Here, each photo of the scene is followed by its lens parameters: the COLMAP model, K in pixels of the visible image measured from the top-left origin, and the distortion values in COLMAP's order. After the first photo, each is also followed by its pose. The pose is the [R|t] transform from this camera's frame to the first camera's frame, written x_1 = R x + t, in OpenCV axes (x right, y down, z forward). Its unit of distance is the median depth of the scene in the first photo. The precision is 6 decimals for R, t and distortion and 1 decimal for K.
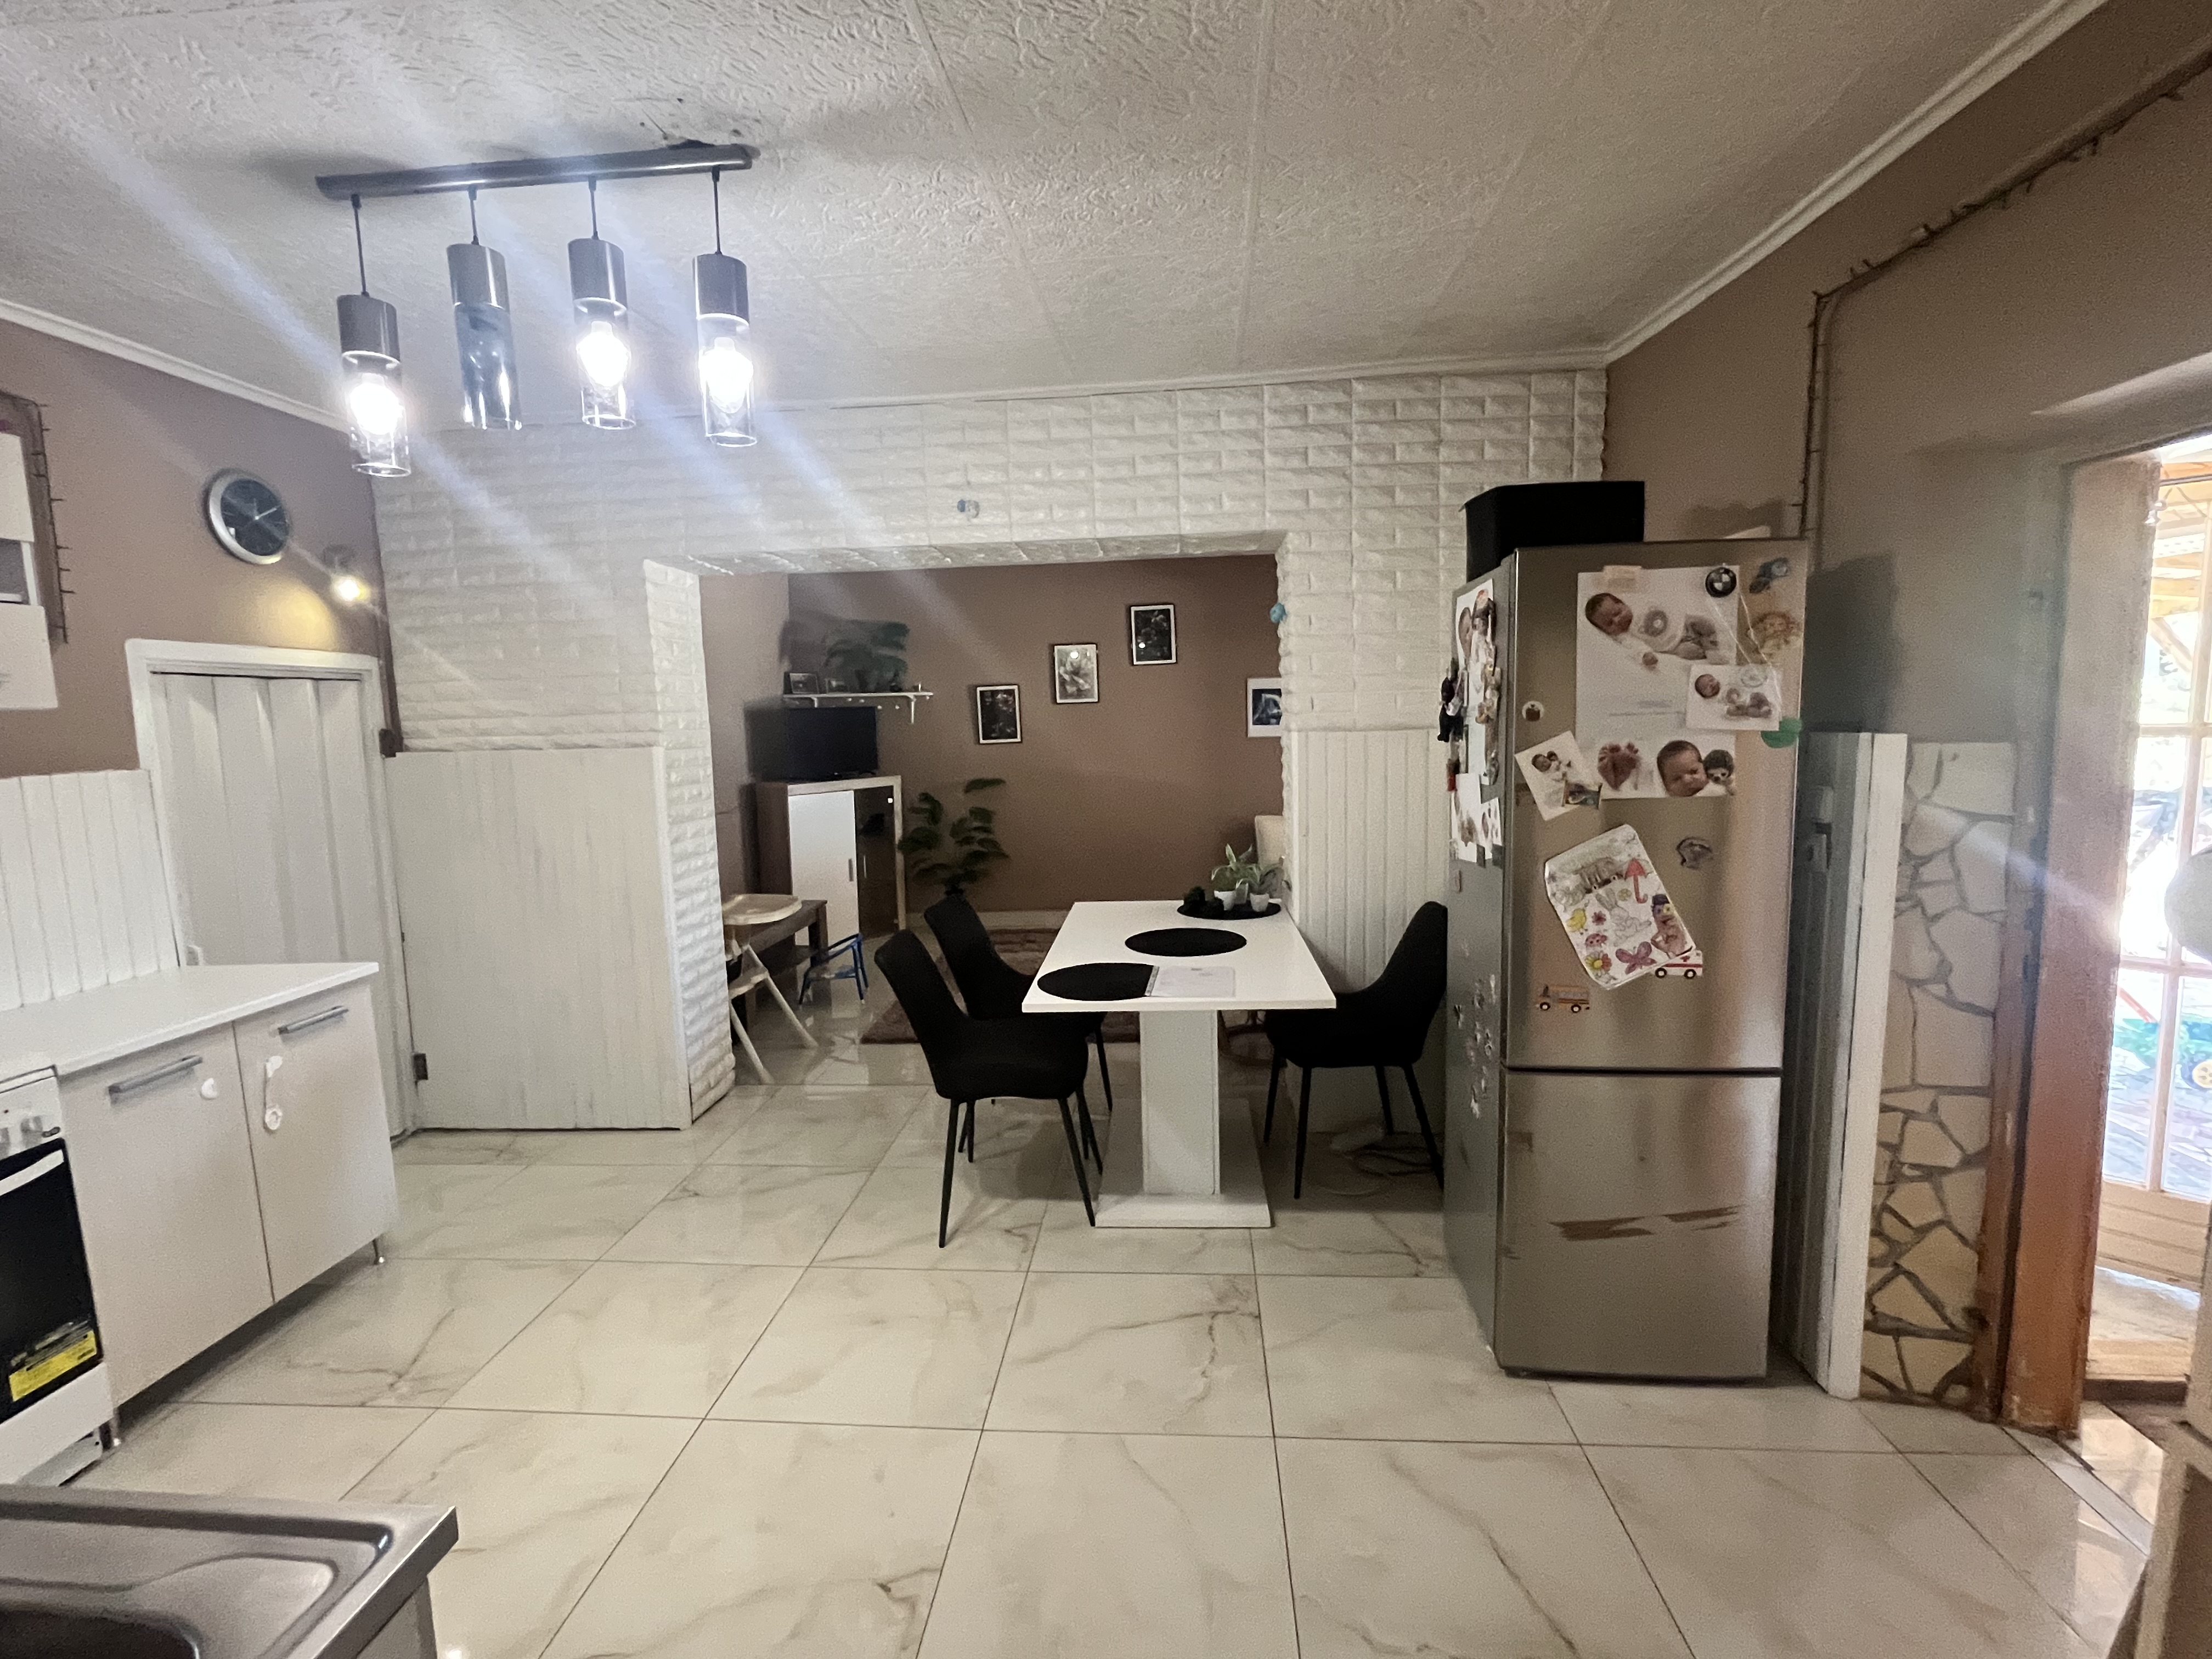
lens RADIAL K [[1015.3, 0, 1107.2], [0, 1015.3, 828.7], [0, 0, 1]] dist [-0.005824, 0.001832]
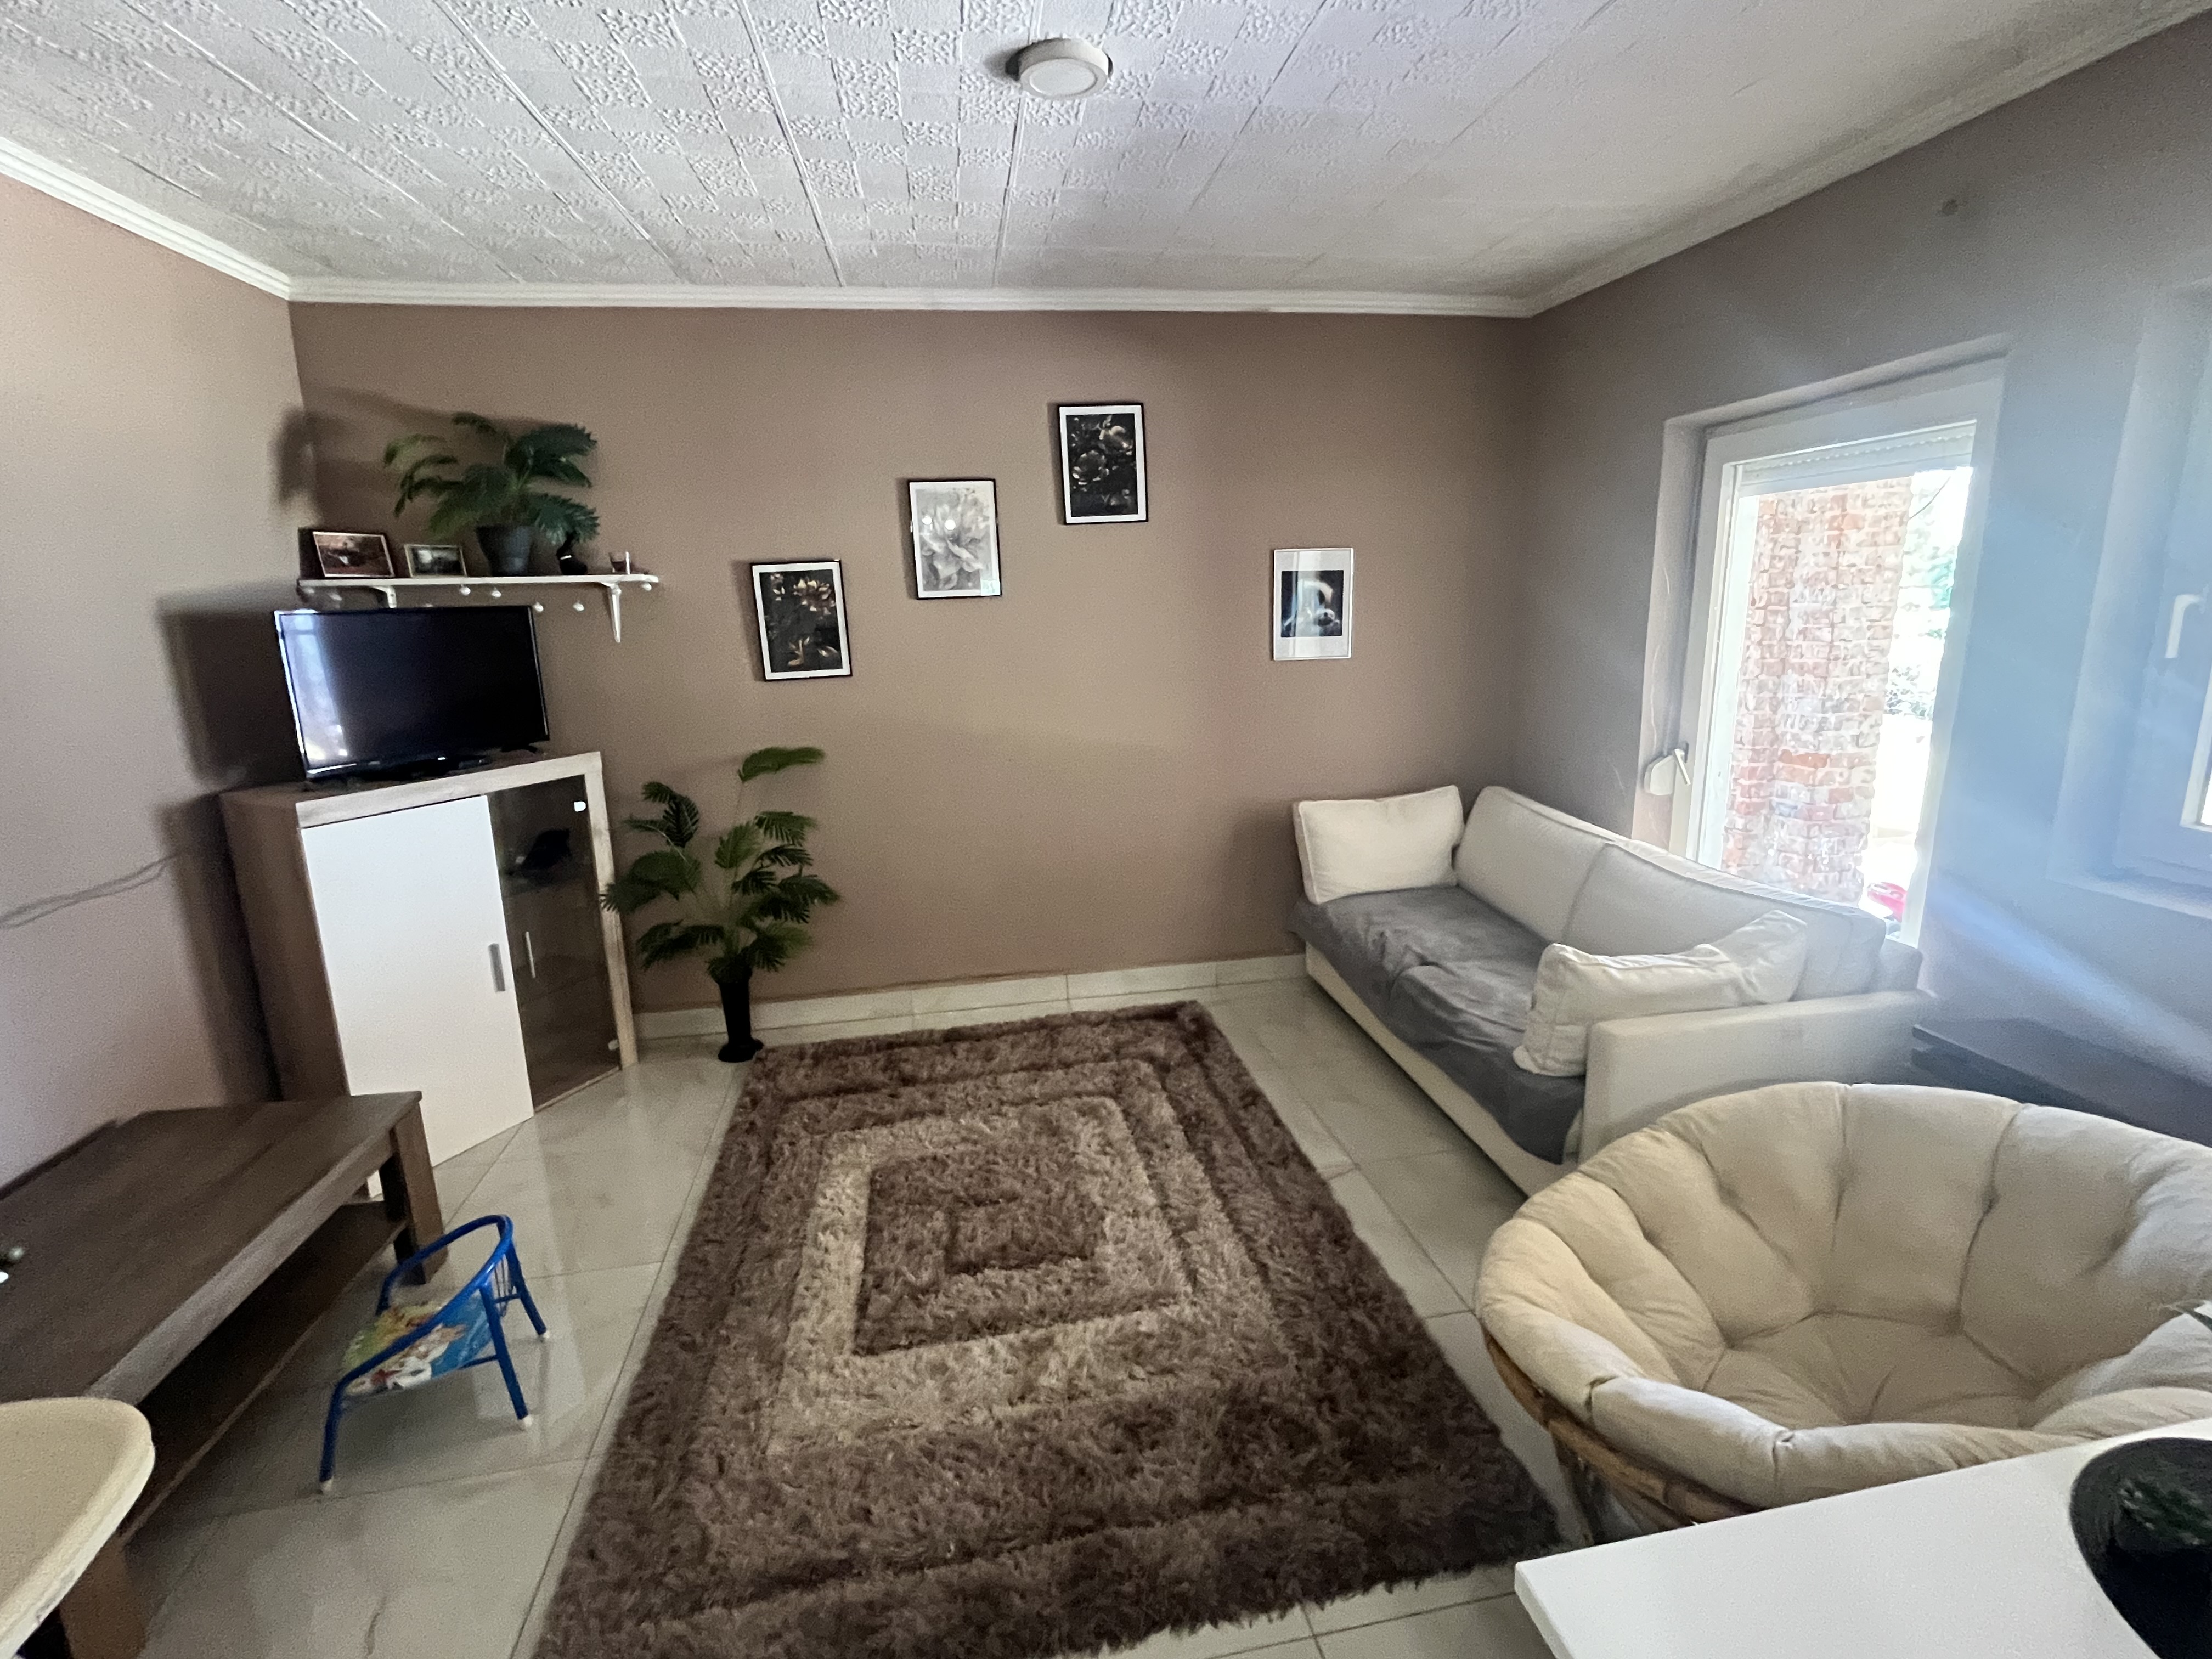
lens RADIAL K [[1015.3, 0, 1099.6], [0, 1015.3, 825.5], [0, 0, 1]] dist [-0.005824, 0.001832]
pose [[0.967818, -0.056191, 0.245297, -0.094011], [0.033260, 0.994763, 0.096648, -0.055902], [-0.249443, -0.085379, 0.964618, 0.474475]]
